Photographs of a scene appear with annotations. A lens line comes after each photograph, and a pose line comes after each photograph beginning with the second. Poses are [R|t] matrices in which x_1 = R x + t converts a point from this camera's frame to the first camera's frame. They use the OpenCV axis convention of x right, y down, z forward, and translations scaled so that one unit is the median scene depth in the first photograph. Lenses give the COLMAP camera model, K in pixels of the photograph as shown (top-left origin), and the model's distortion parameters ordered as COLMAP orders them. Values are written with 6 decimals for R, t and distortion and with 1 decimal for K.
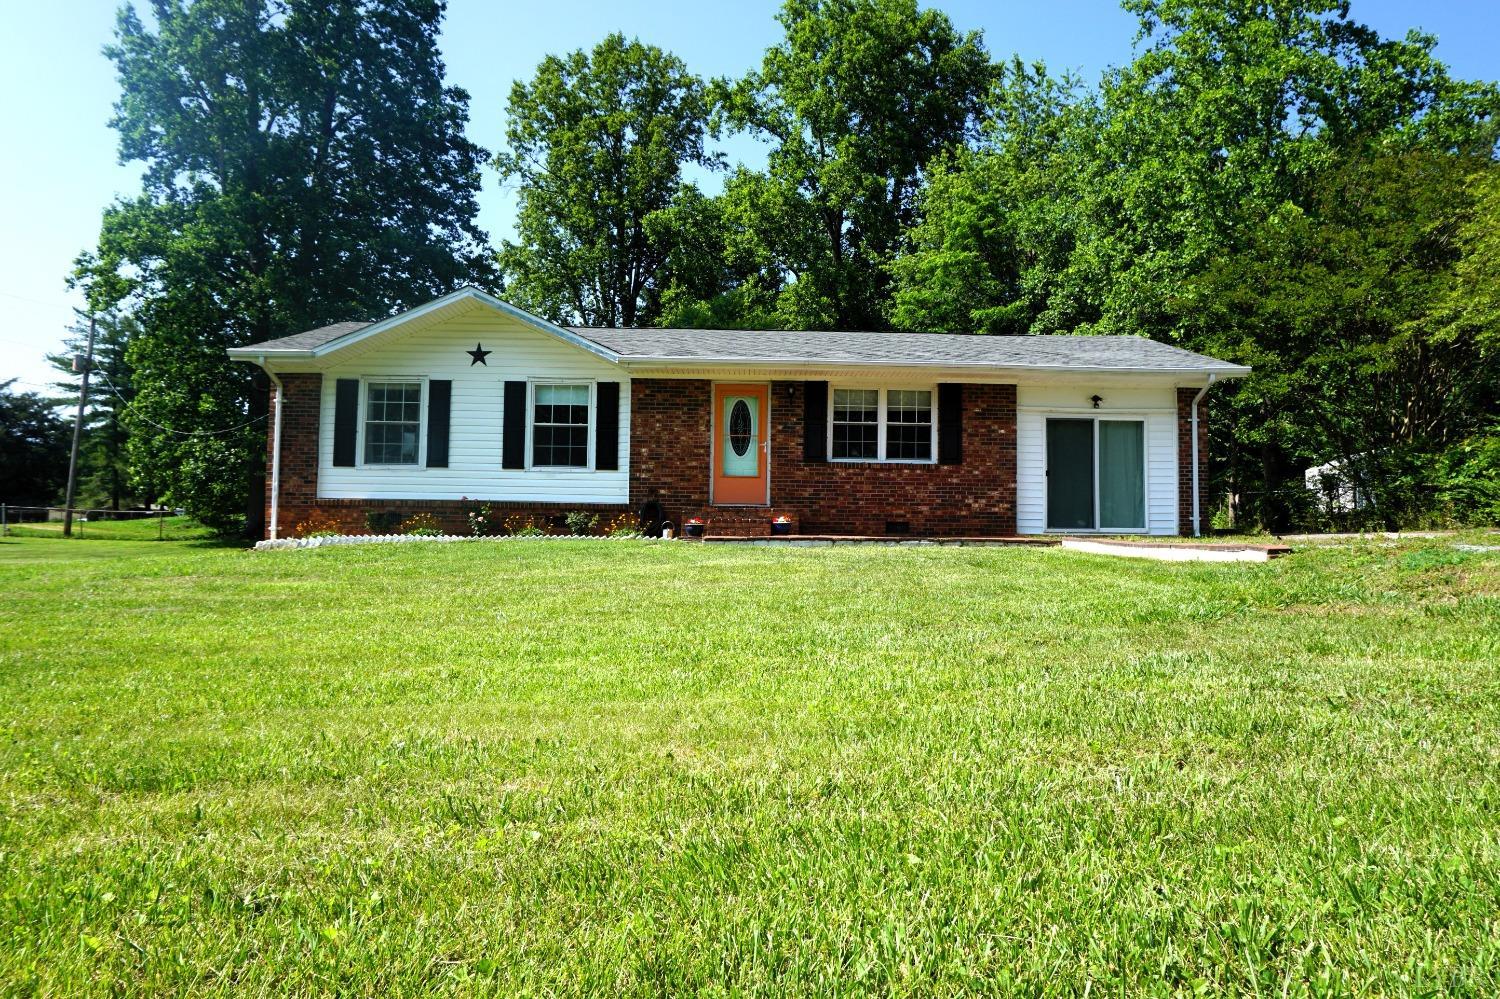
lens RADIAL K [[1048.4, 0, 750.0], [0, 1048.4, 499.5], [0, 0, 1]] dist [-0.033906, 0.004771]
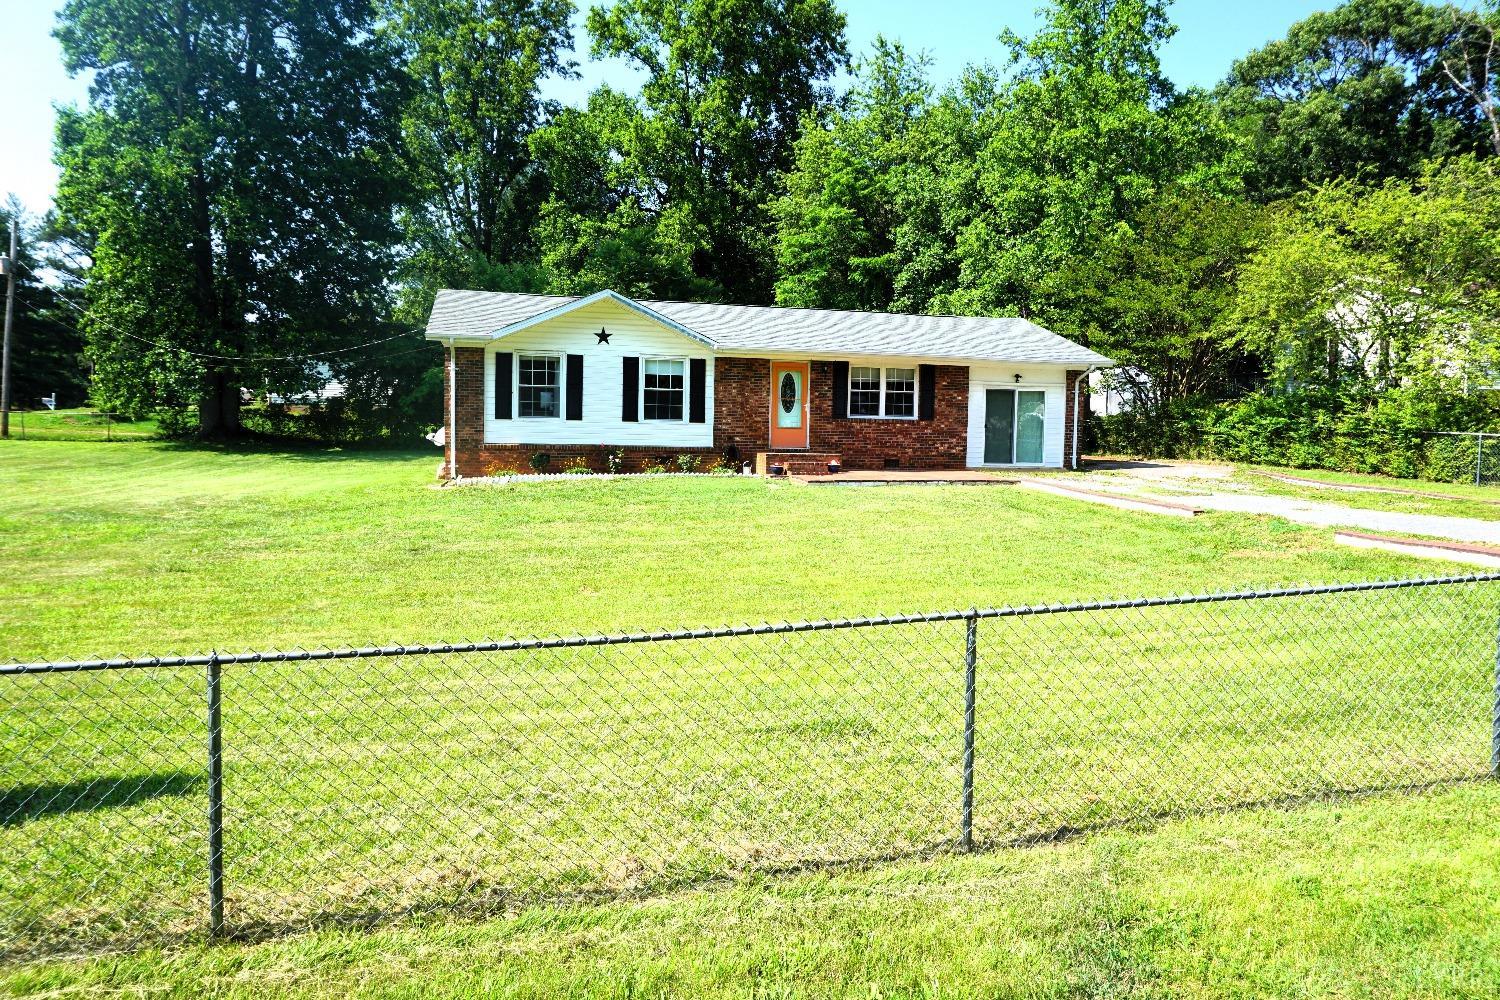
lens RADIAL K [[1011.9, 0, 750.0], [0, 1011.9, 500.0], [0, 0, 1]] dist [-0.043956, 0.041368]
pose [[0.971523, -0.012110, 0.236637, -0.386336], [-0.019170, 0.991402, 0.129436, -0.101204], [-0.236170, -0.130287, 0.962938, -0.324626]]
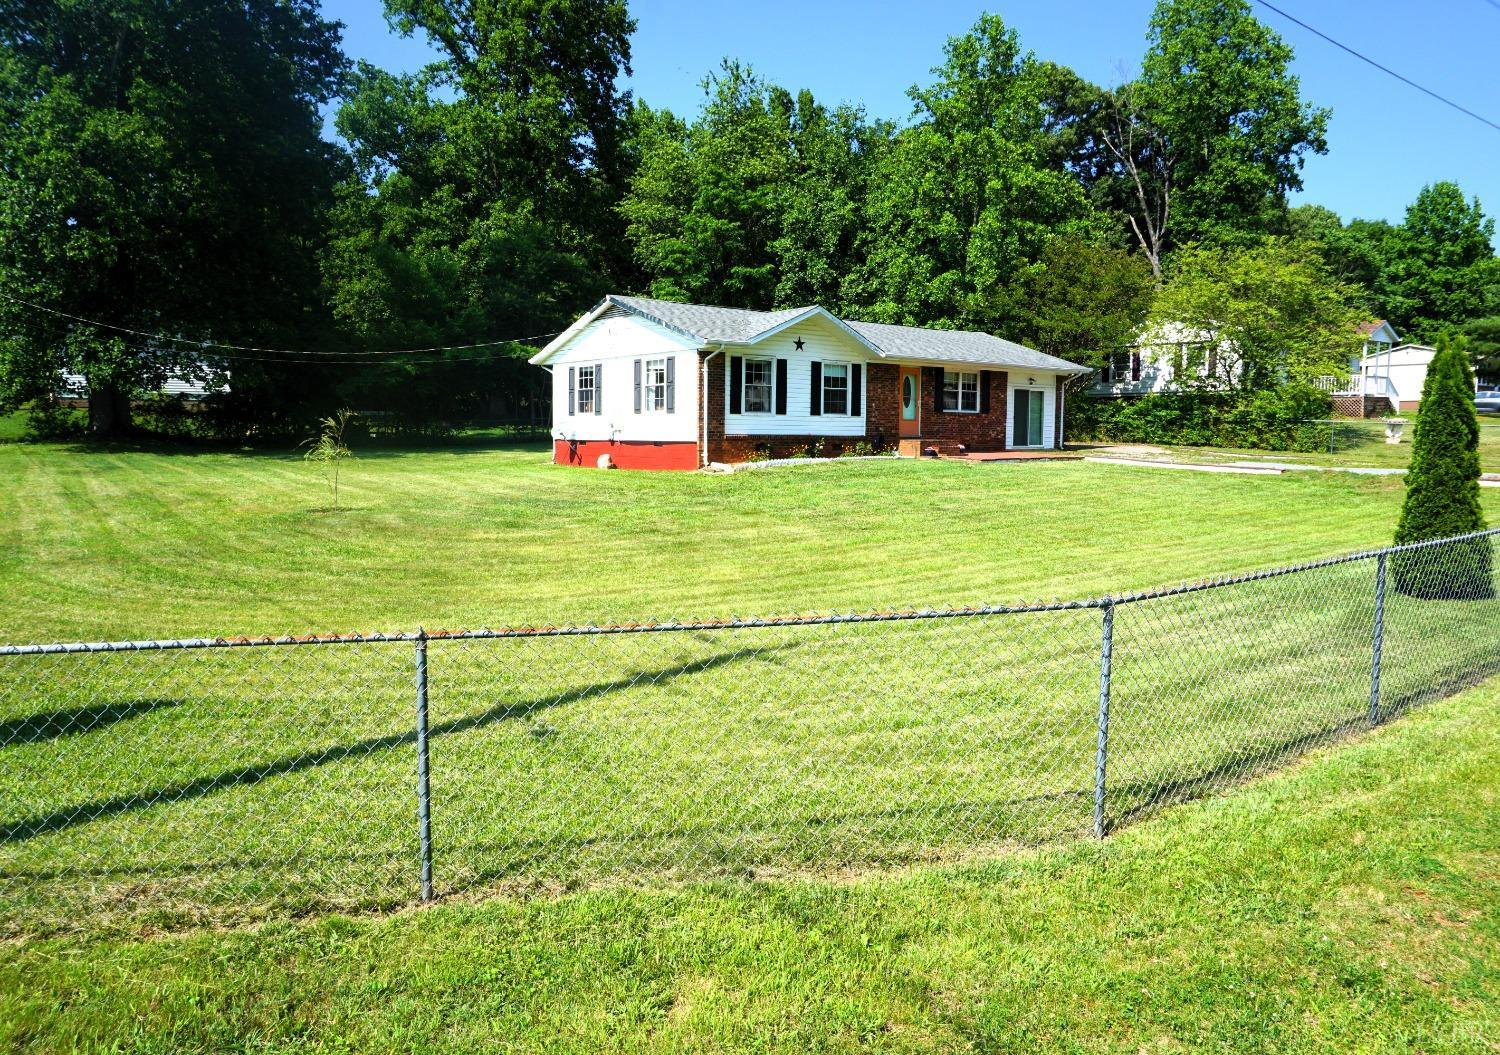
lens RADIAL K [[1051.1, 0, 720.0], [0, 1051.1, 564.7], [0, 0, 1]] dist [-0.041730, -0.000774]
pose [[0.795757, -0.084716, 0.599662, -1.357614], [-0.031858, 0.982941, 0.181138, -0.092603], [-0.604778, -0.163246, 0.779484, -0.242896]]
